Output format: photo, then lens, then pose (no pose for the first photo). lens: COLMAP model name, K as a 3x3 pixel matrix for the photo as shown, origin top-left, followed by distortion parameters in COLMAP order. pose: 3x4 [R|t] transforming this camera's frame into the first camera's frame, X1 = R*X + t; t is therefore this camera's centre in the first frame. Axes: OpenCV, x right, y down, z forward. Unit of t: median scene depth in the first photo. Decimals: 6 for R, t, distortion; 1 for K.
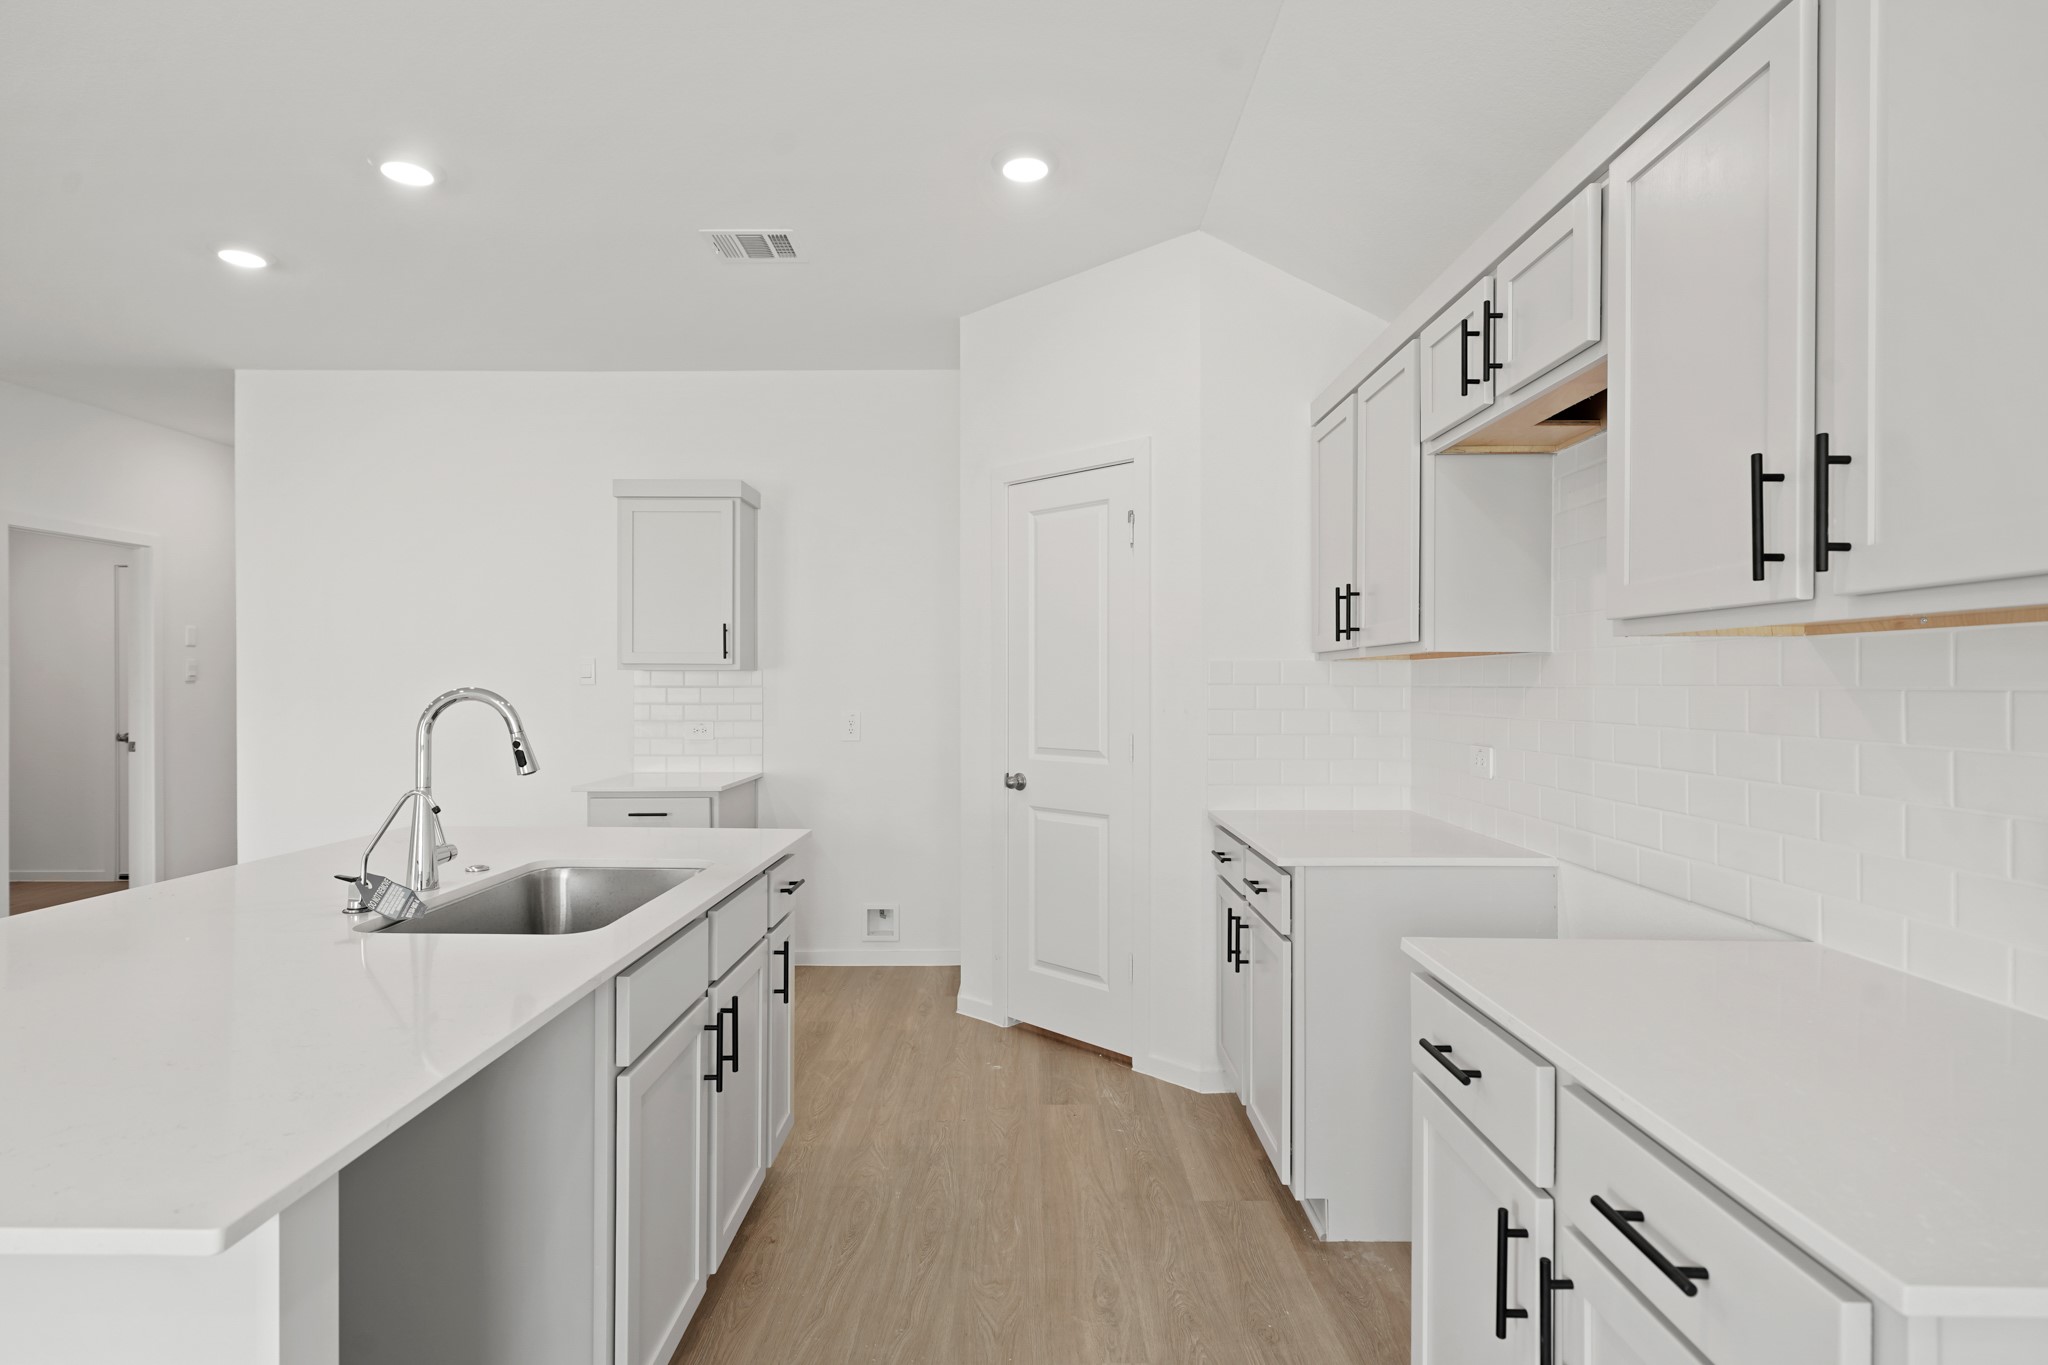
lens RADIAL K [[1041.2, 0, 1024.0], [0, 1041.2, 682.5], [0, 0, 1]] dist [-0.000933, -0.000169]
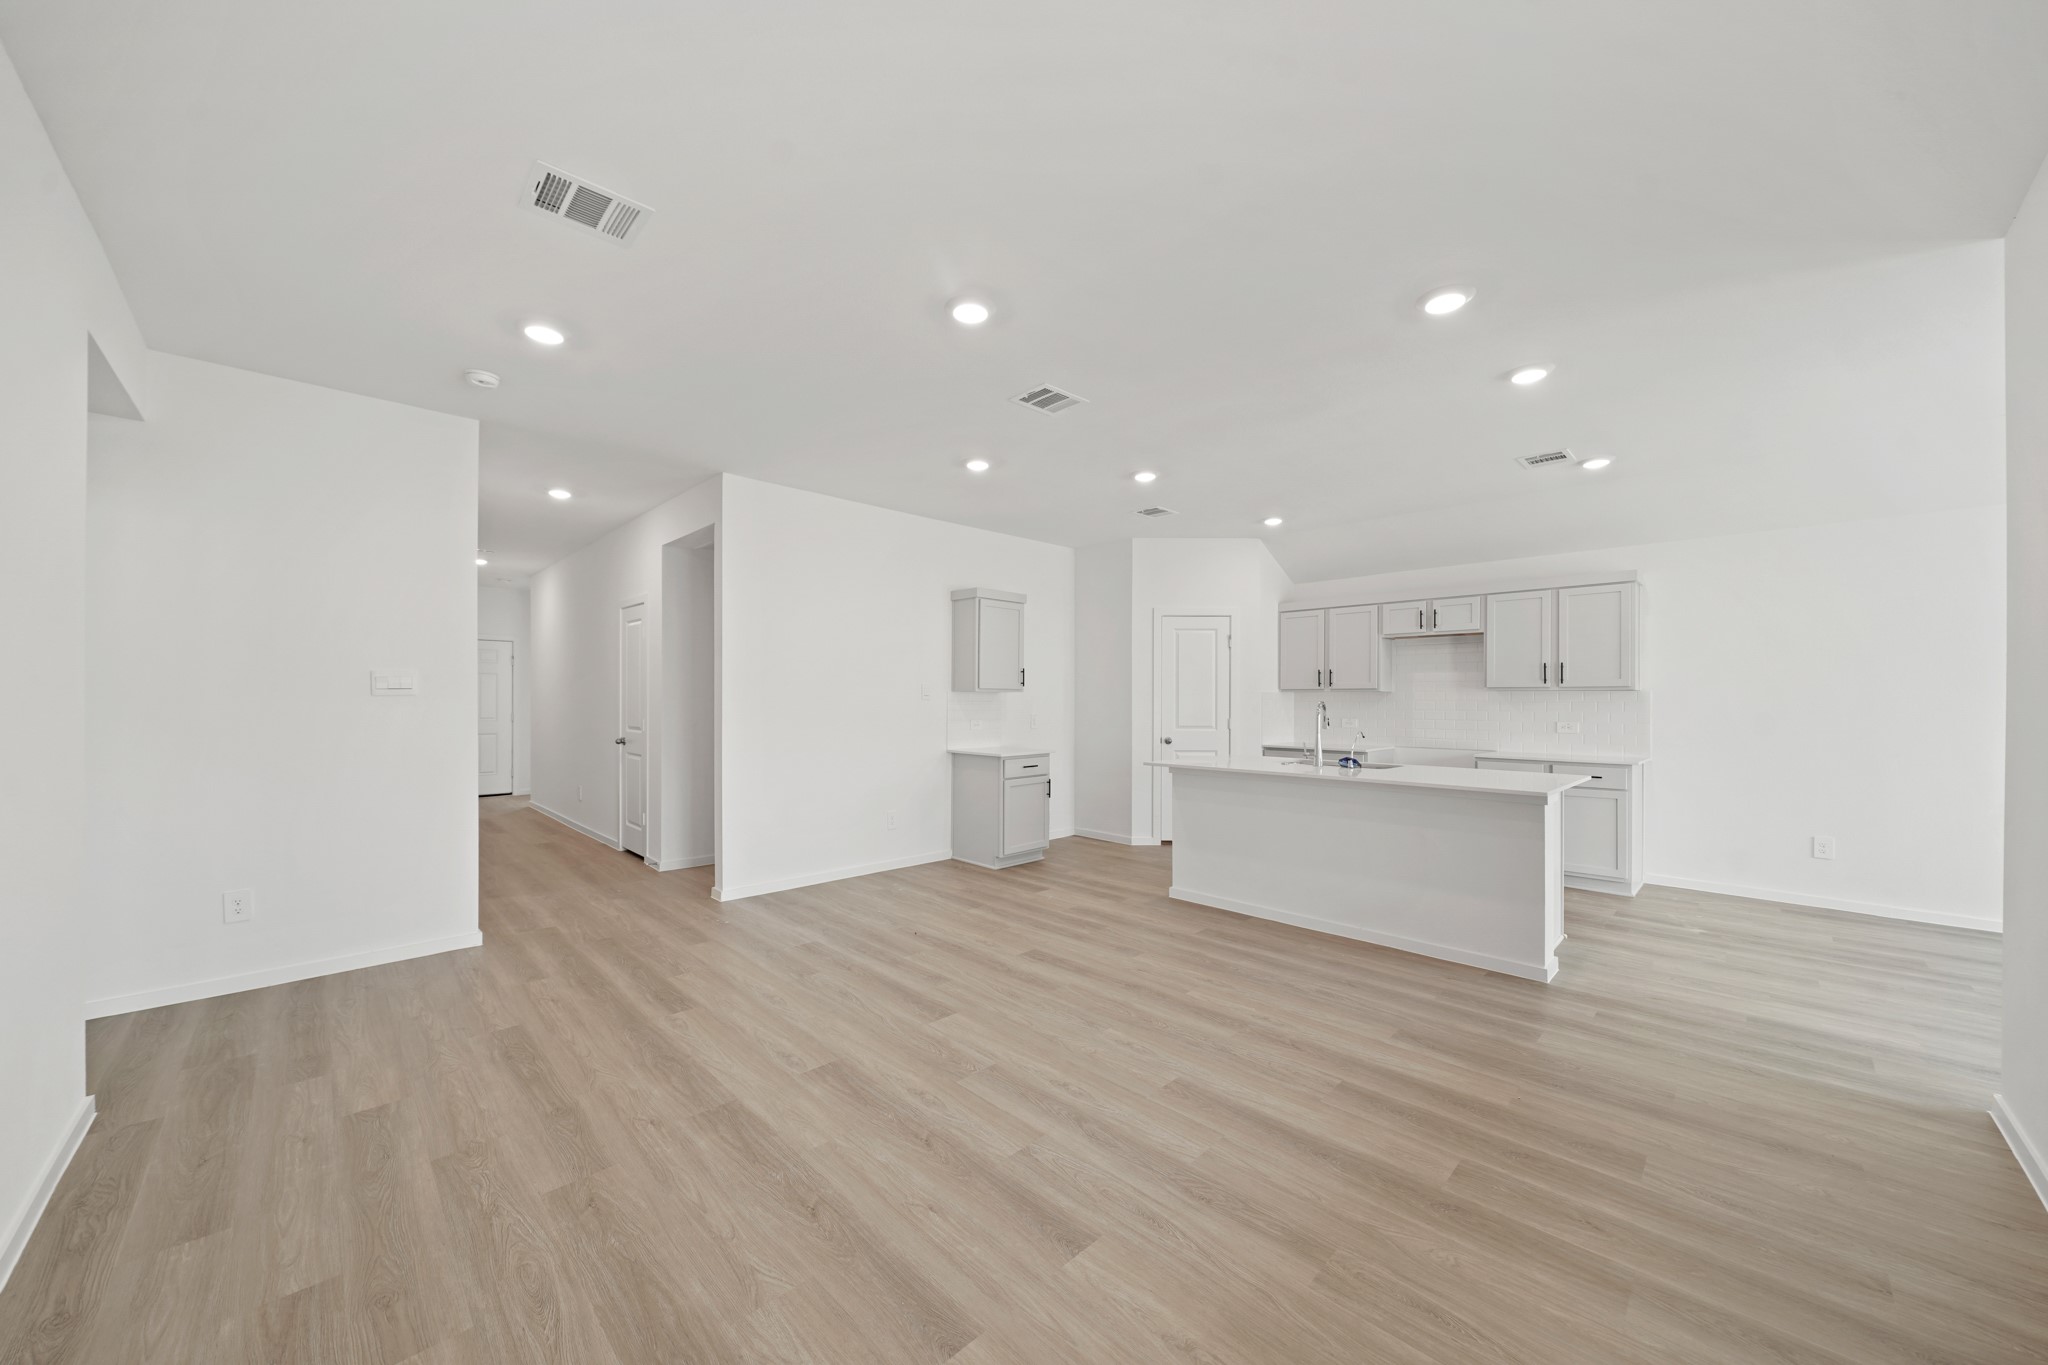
lens RADIAL K [[731.6, 0, 1020.8], [0, 731.6, 706.8], [0, 0, 1]] dist [-0.011309, -0.000059]
pose [[0.720201, -0.006699, 0.693733, -1.251373], [-0.001399, 0.999937, 0.011108, -0.000933], [-0.693764, -0.008970, 0.720147, 0.023349]]
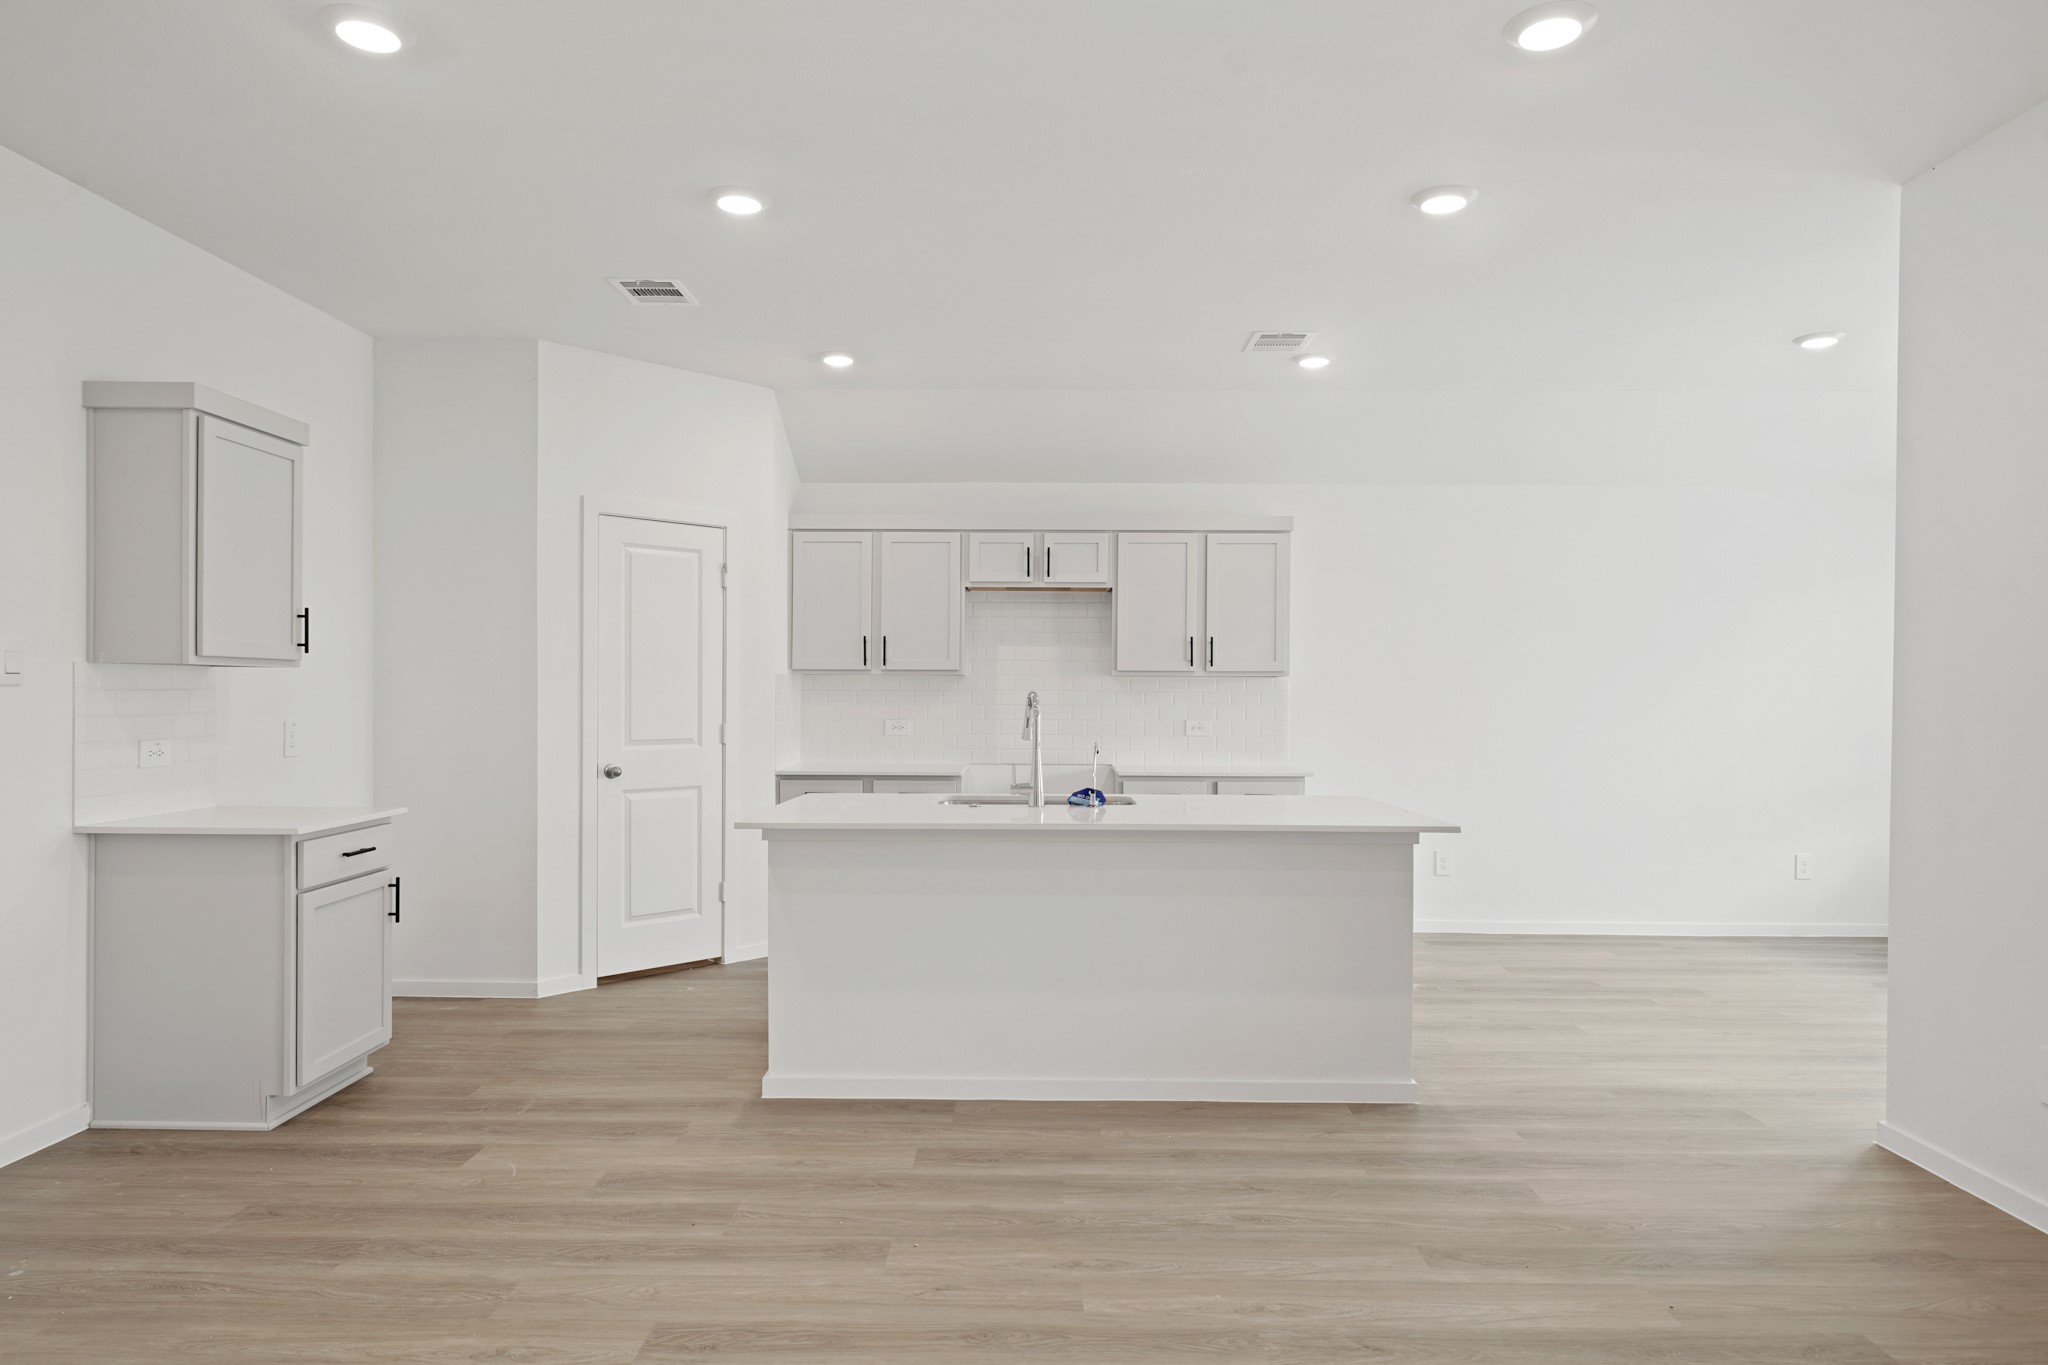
lens RADIAL K [[1205.5, 0, 1026.0], [0, 1205.5, 708.3], [0, 0, 1]] dist [0.002192, 0.000533]
pose [[0.016084, -0.016325, 0.999737, -1.193590], [-0.005376, 0.999851, 0.016413, -0.000233], [-0.999856, -0.005639, 0.015993, 0.454208]]
